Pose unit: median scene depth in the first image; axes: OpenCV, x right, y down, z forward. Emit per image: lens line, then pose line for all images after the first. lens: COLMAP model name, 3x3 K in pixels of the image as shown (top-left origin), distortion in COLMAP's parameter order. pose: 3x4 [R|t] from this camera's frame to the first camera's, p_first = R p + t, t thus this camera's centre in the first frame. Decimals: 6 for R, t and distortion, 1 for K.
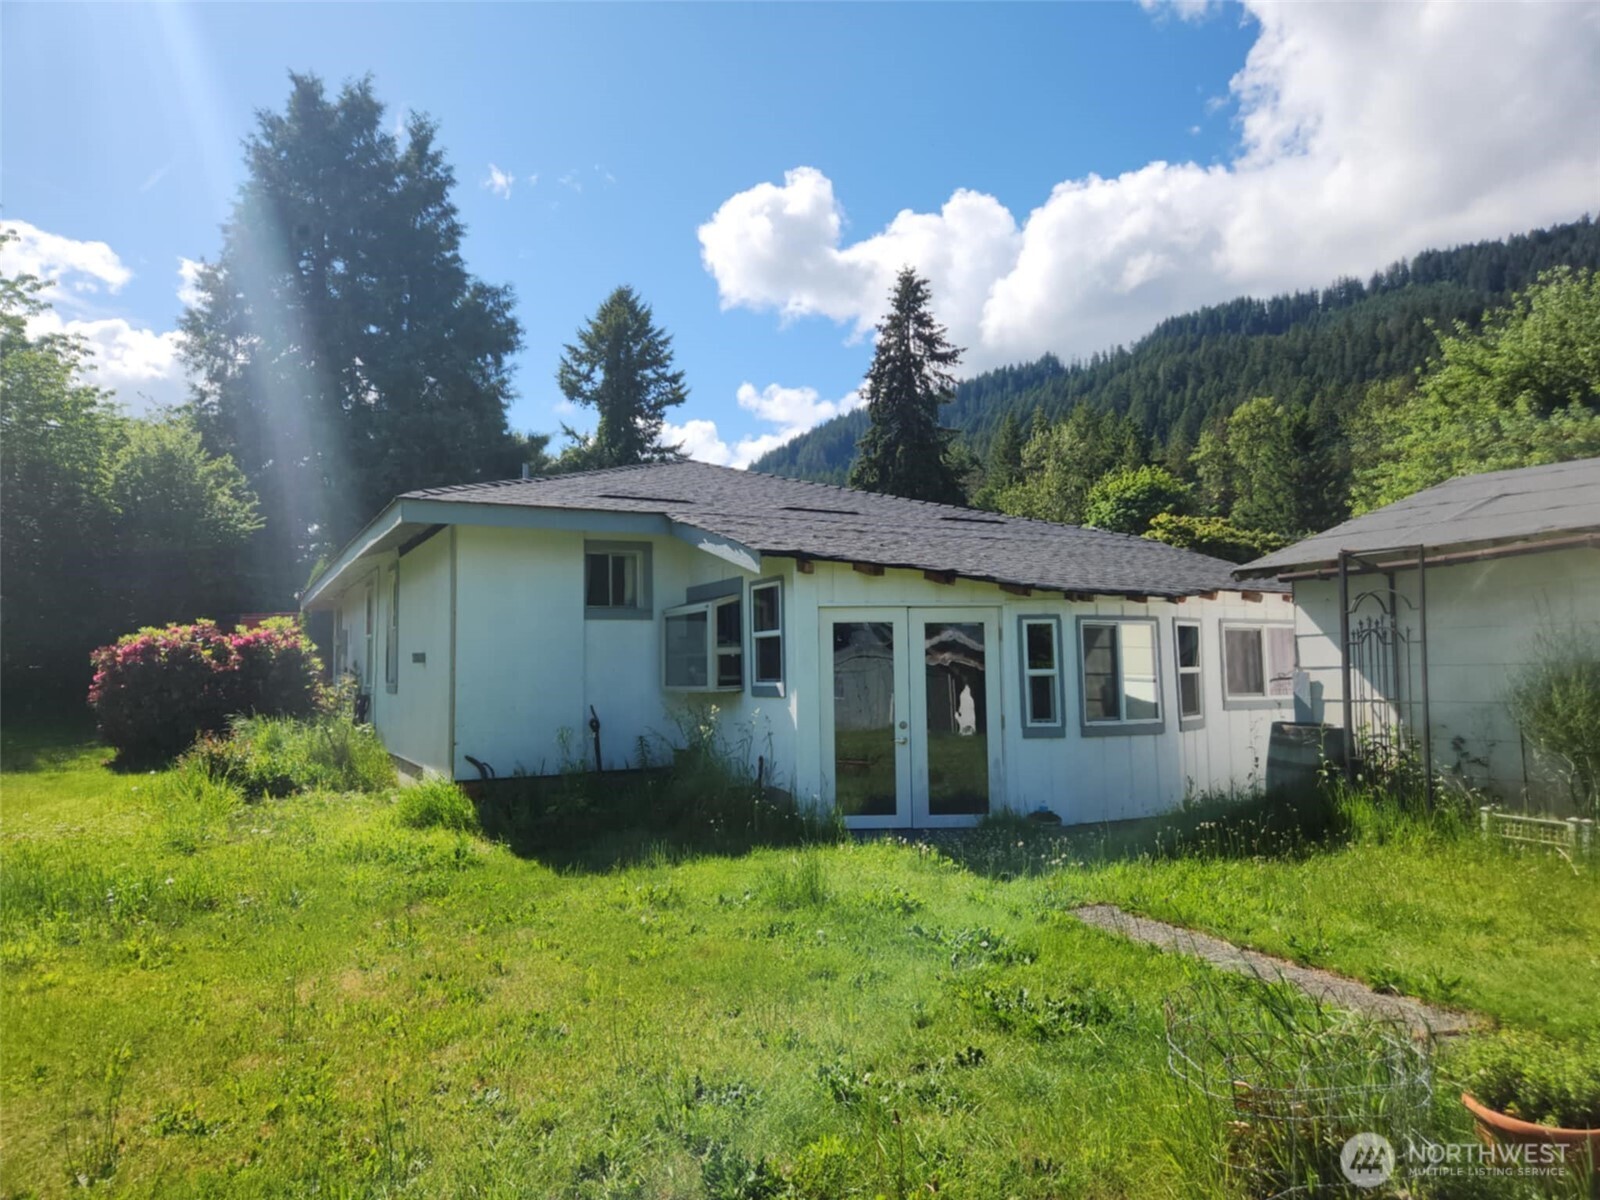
lens RADIAL K [[1076.5, 0, 788.5], [0, 1076.5, 590.8], [0, 0, 1]] dist [0.106289, -0.100272]
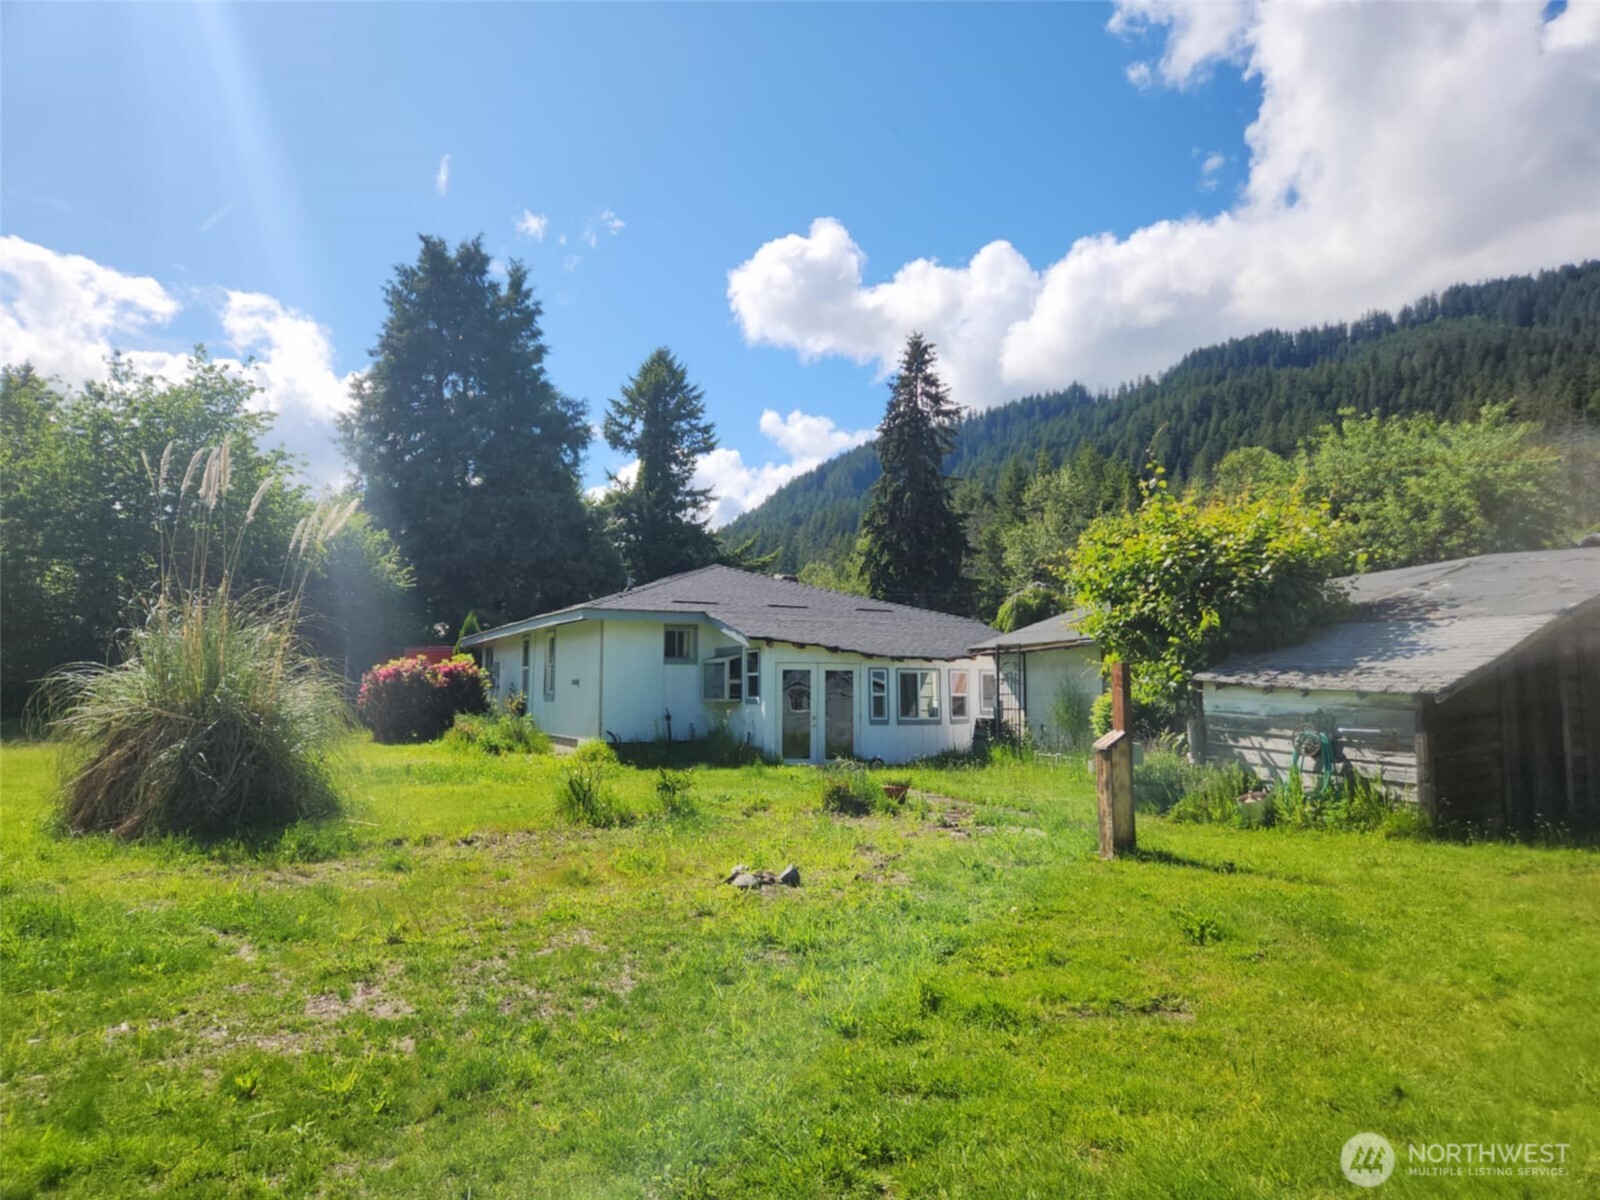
lens RADIAL K [[1076.5, 0, 788.5], [0, 1076.5, 590.8], [0, 0, 1]] dist [0.106289, -0.100272]
pose [[0.999591, 0.013928, -0.024961, 0.009846], [-0.014449, 0.999679, -0.020821, -0.007900], [0.024663, 0.021173, 0.999472, -0.109233]]
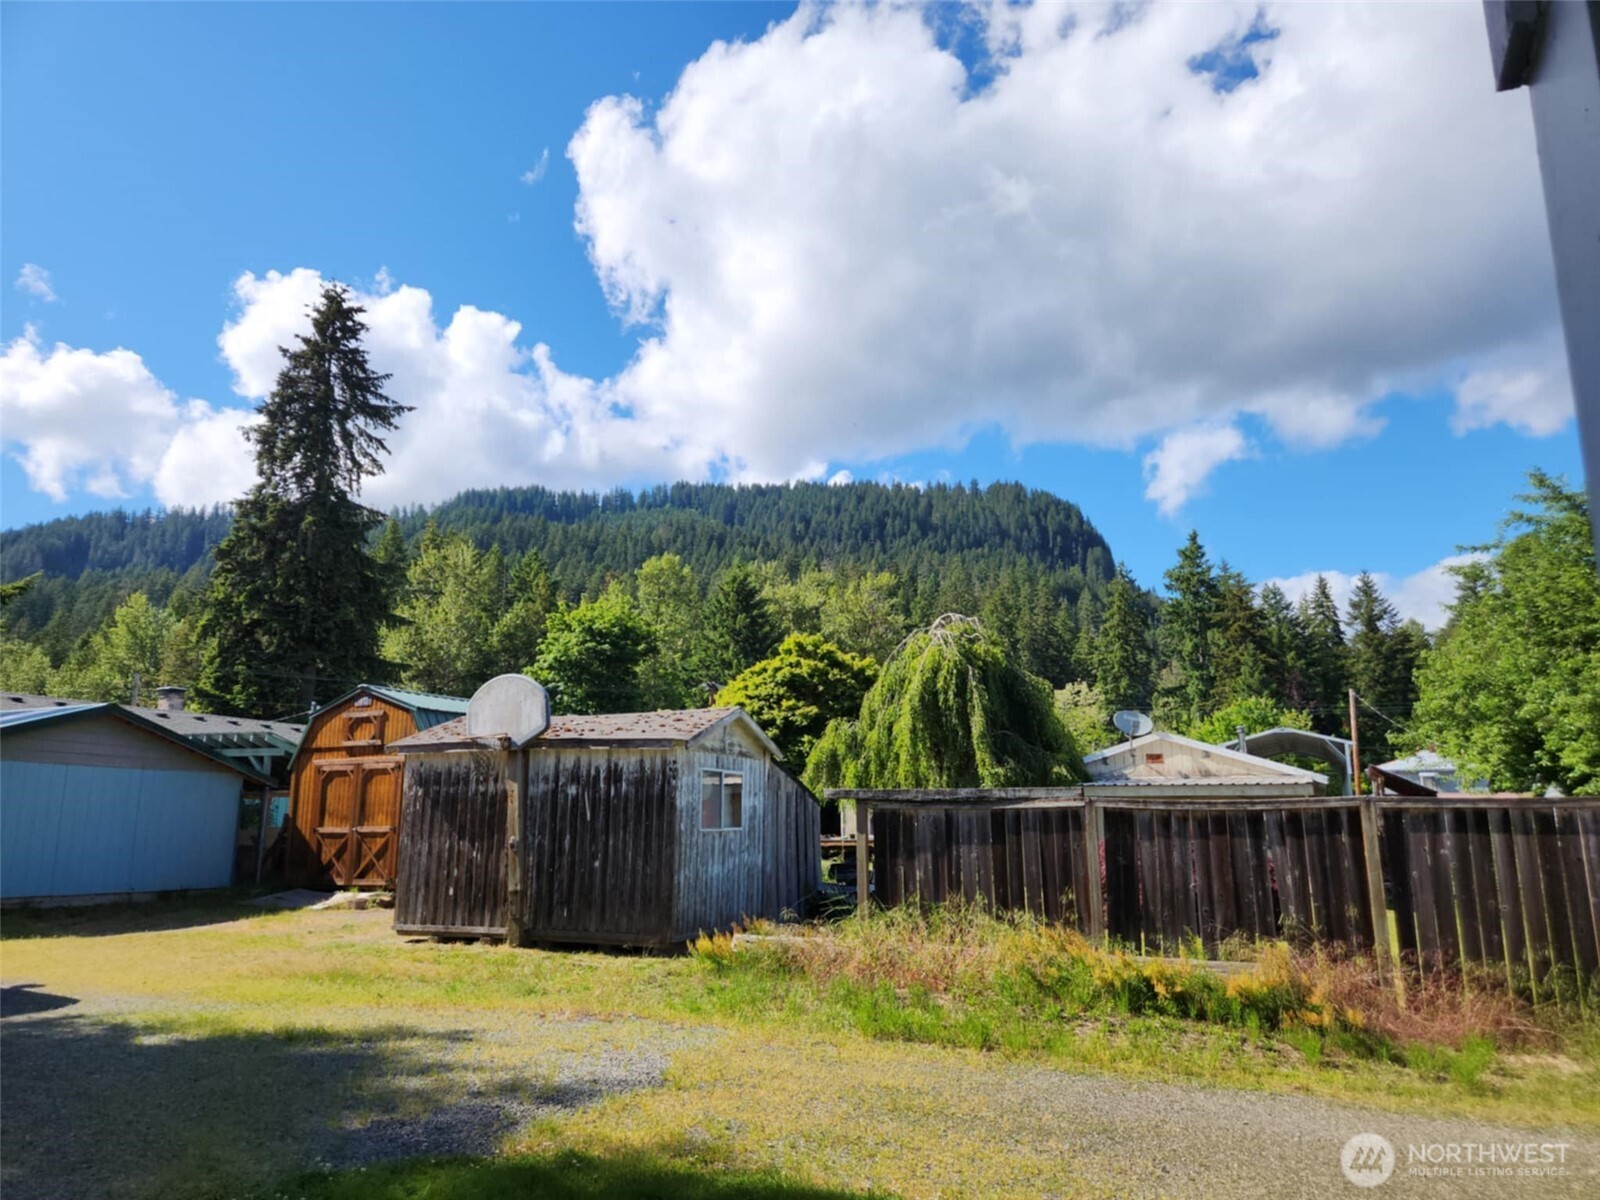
lens RADIAL K [[1058.1, 0, 785.6], [0, 1058.1, 617.0], [0, 0, 1]] dist [0.101453, -0.093542]
pose [[0.790816, 0.135967, 0.596761, -0.056310], [-0.059746, 0.987505, -0.145821, 0.013556], [-0.609131, 0.079663, 0.789058, 0.255856]]
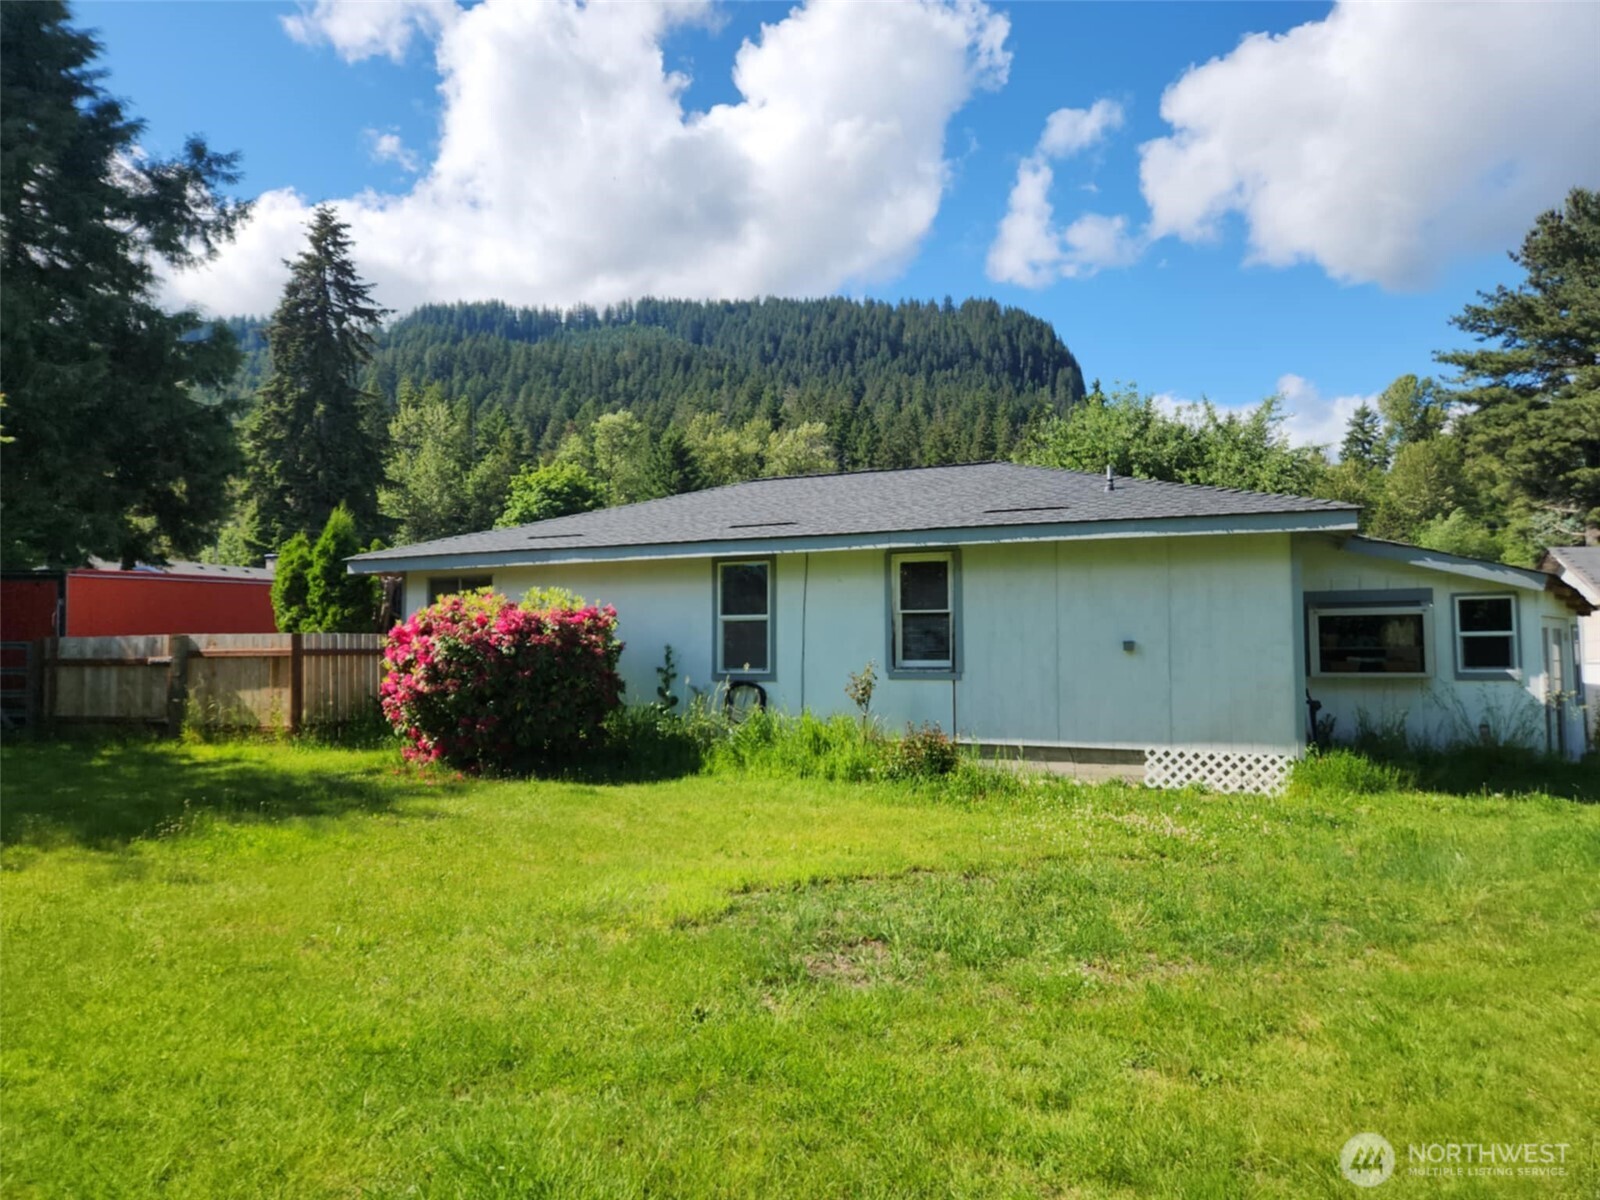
lens RADIAL K [[1076.5, 0, 788.5], [0, 1076.5, 590.8], [0, 0, 1]] dist [0.106289, -0.100272]
pose [[0.775877, 0.045044, 0.629274, -0.151642], [-0.053744, 0.998541, -0.005211, 0.003940], [-0.628590, -0.029777, 0.777166, 0.047573]]
